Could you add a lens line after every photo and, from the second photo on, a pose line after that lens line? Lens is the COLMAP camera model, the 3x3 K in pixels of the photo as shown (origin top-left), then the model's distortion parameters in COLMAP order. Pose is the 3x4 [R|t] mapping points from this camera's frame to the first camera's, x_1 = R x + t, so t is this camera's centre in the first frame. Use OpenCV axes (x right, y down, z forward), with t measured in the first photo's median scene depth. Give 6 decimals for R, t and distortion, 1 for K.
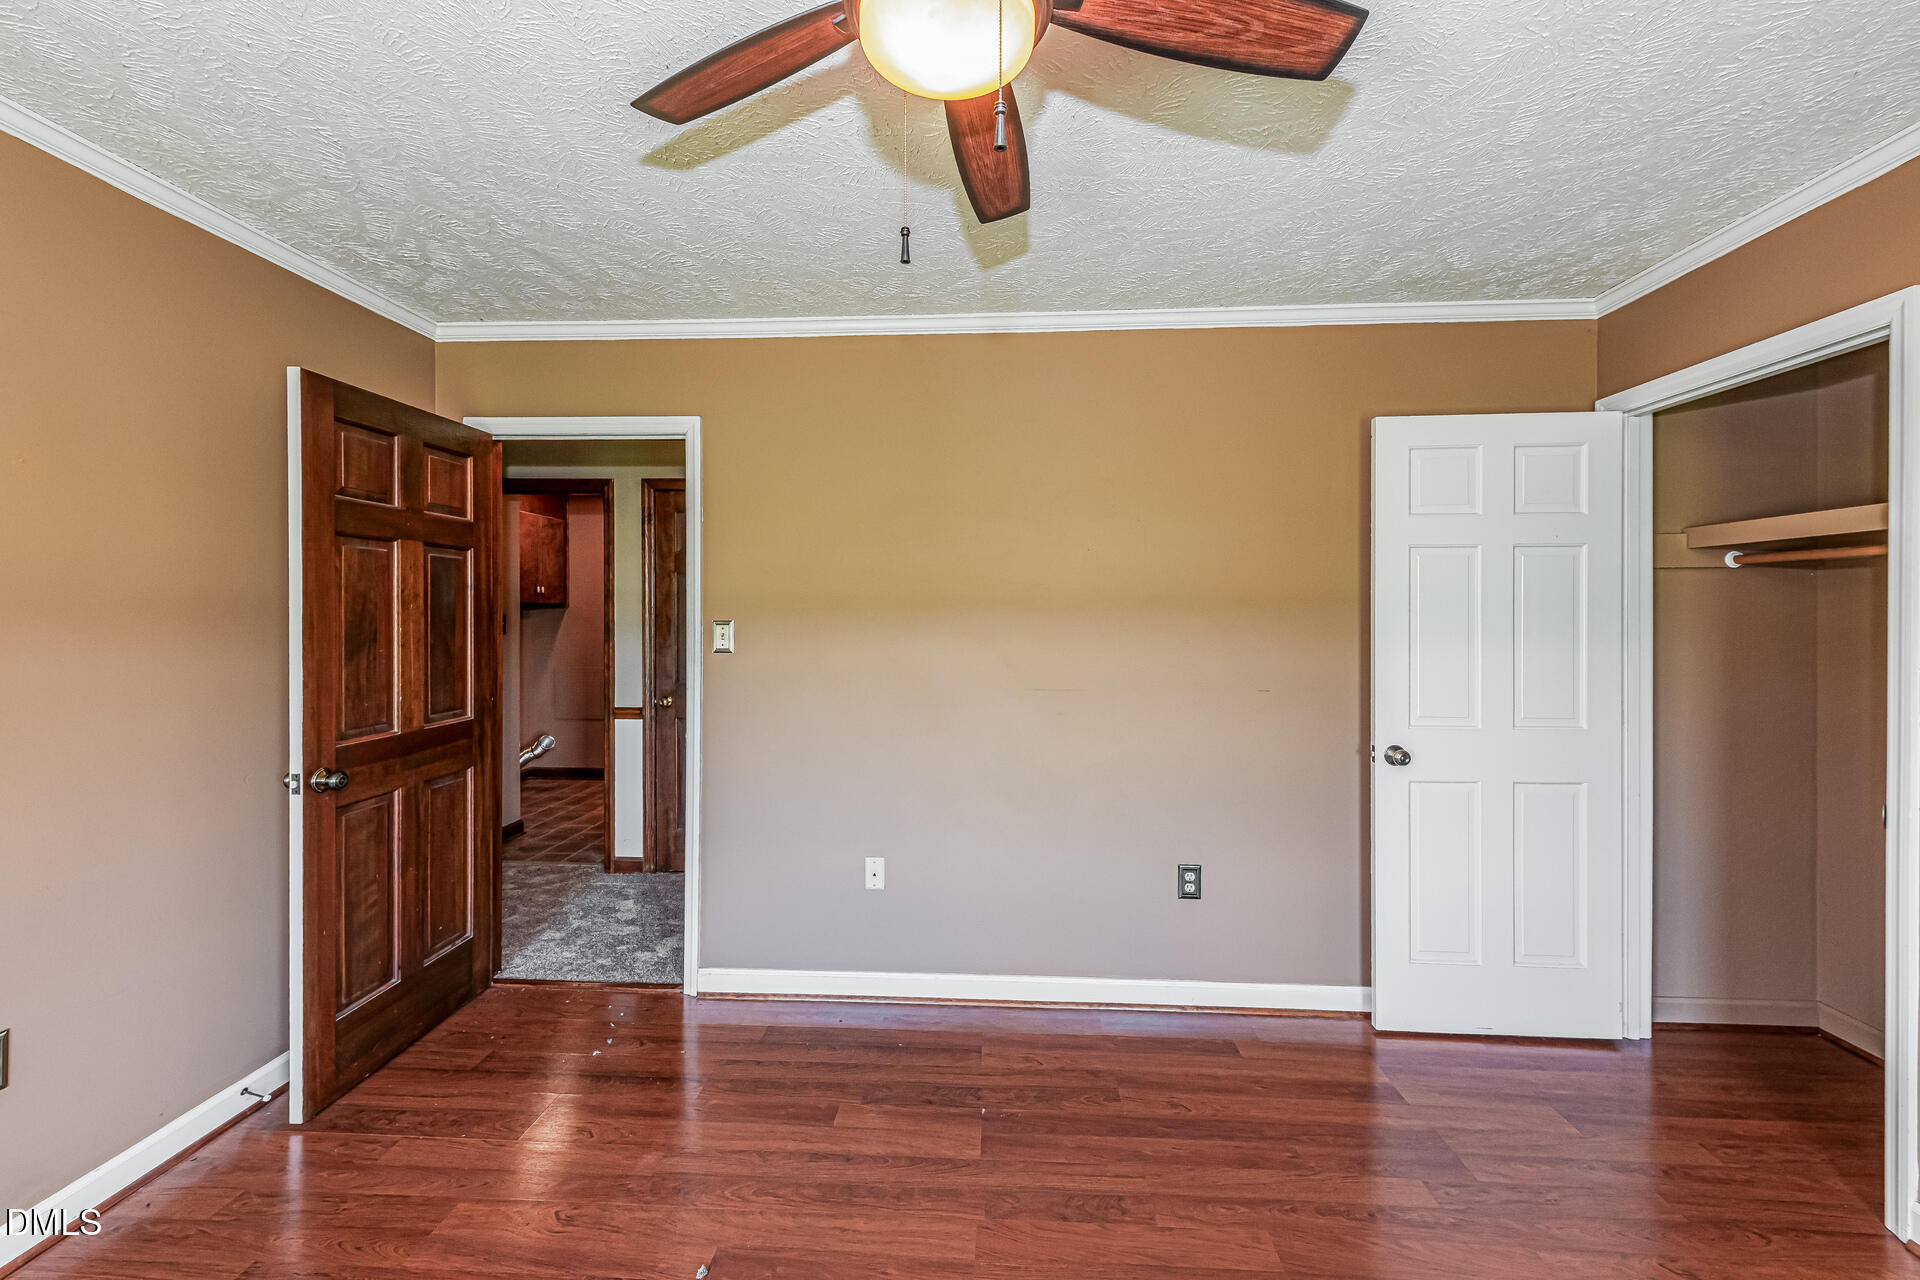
lens RADIAL K [[754.5, 0, 948.0], [0, 754.5, 609.2], [0, 0, 1]] dist [-0.001390, 0.000119]
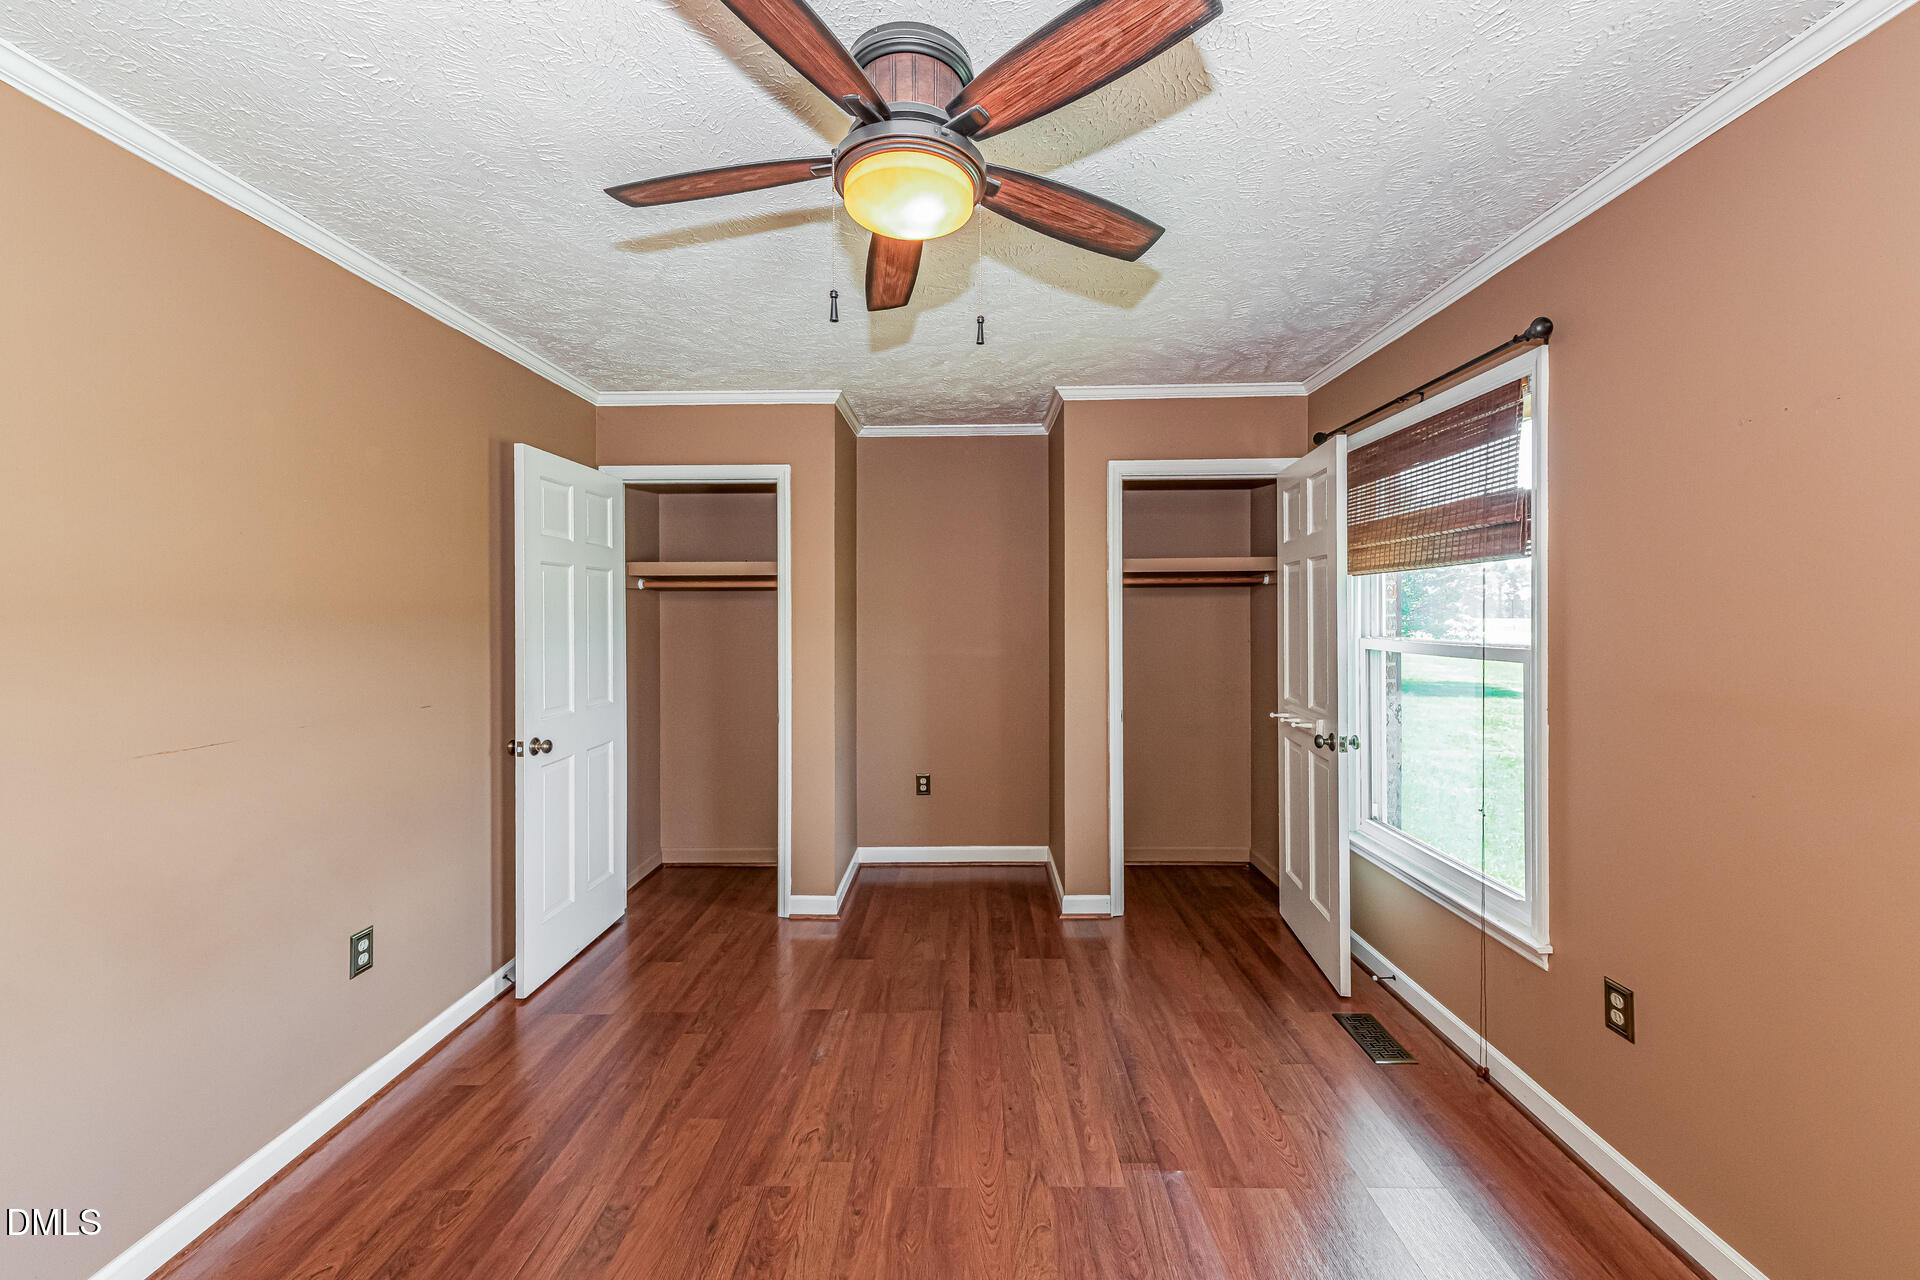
lens RADIAL K [[754.5, 0, 956.4], [0, 754.5, 621.0], [0, 0, 1]] dist [-0.001390, 0.000119]
pose [[-0.041156, -0.013838, 0.999057, -0.623985], [0.008508, 0.999863, 0.014199, -0.005967], [-0.999116, 0.009085, -0.041033, 0.459828]]
